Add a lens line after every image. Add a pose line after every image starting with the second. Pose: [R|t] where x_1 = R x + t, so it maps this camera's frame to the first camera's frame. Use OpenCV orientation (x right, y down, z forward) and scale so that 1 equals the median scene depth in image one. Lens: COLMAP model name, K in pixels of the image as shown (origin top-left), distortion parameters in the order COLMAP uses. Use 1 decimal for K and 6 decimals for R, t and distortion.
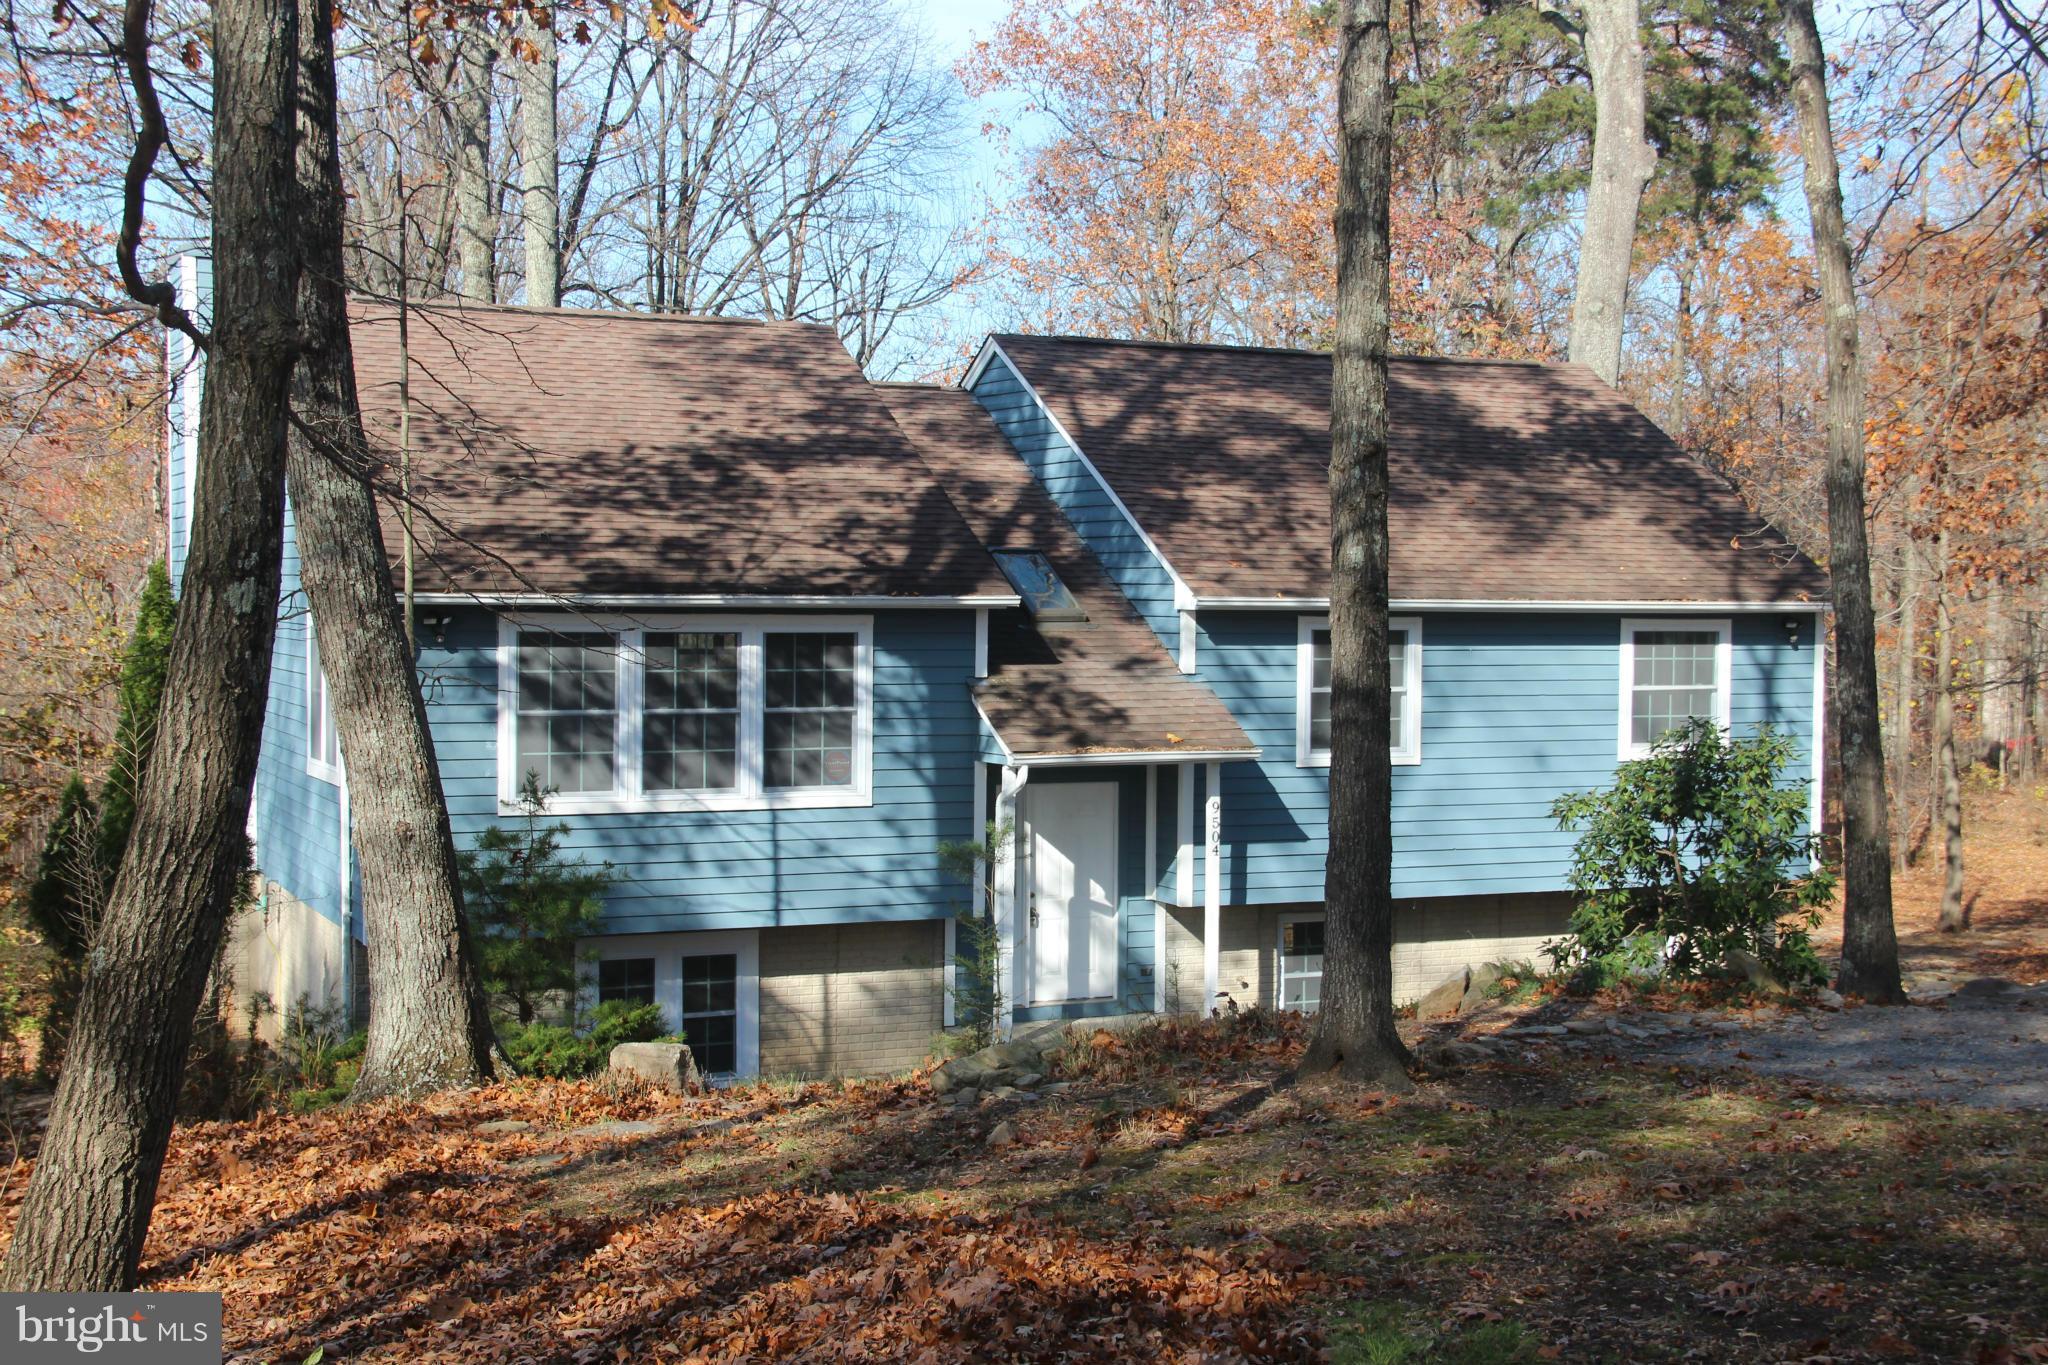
lens RADIAL K [[1726.1, 0, 1030.2], [0, 1726.1, 705.4], [0, 0, 1]] dist [-0.175098, 0.137505]
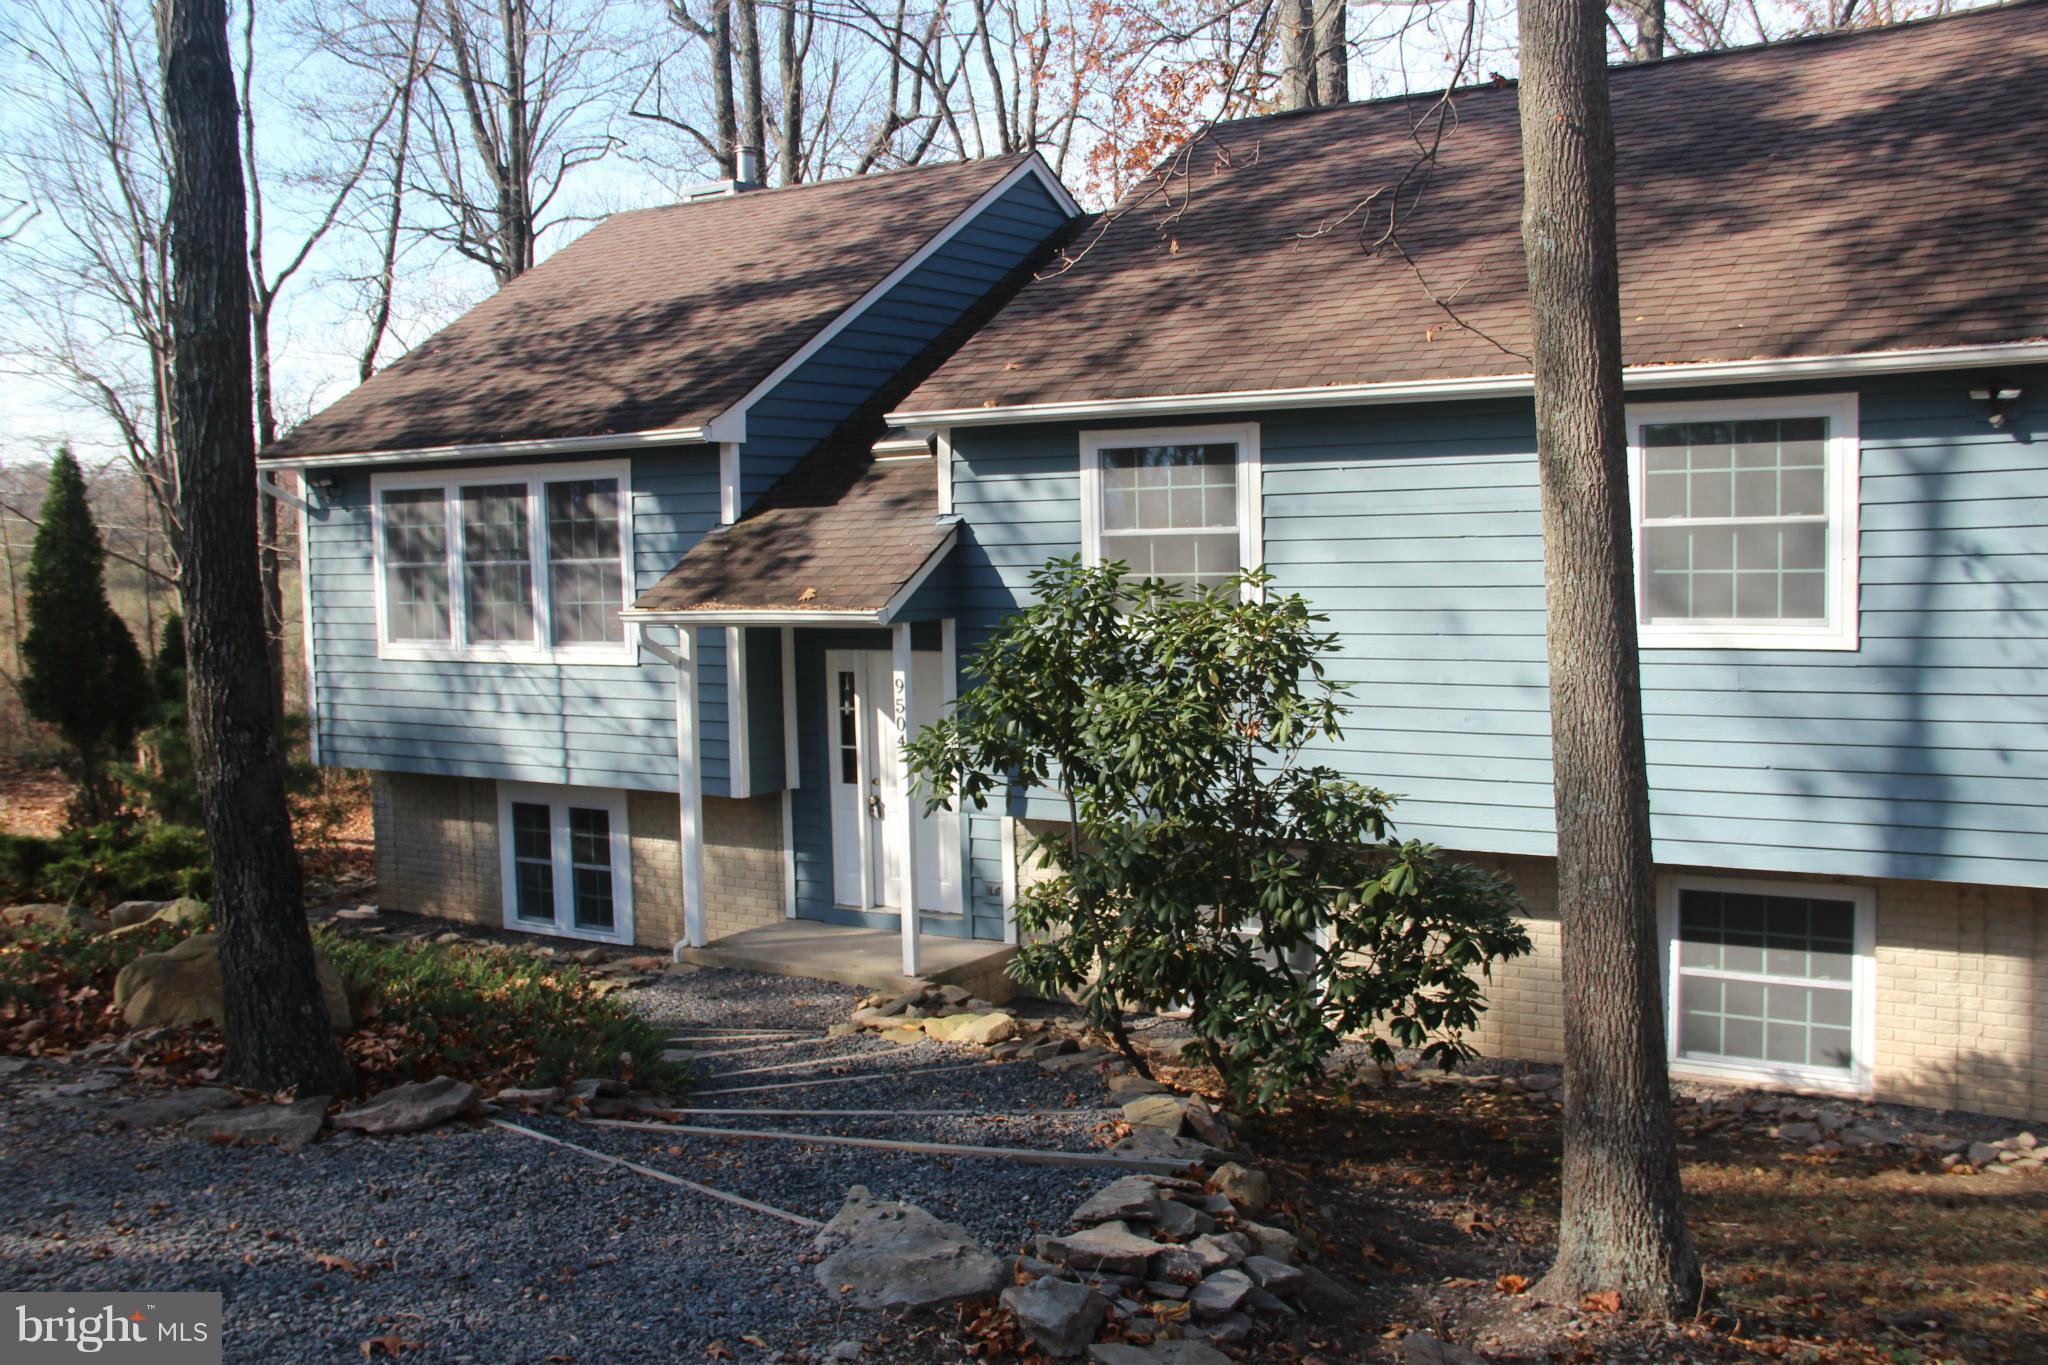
lens RADIAL K [[1726.1, 0, 1030.2], [0, 1726.1, 705.4], [0, 0, 1]] dist [-0.175098, 0.137505]
pose [[0.671867, 0.064457, -0.737862, 0.730359], [0.002602, 0.995995, 0.089376, -0.001220], [0.740667, -0.061968, 0.669008, 0.542732]]
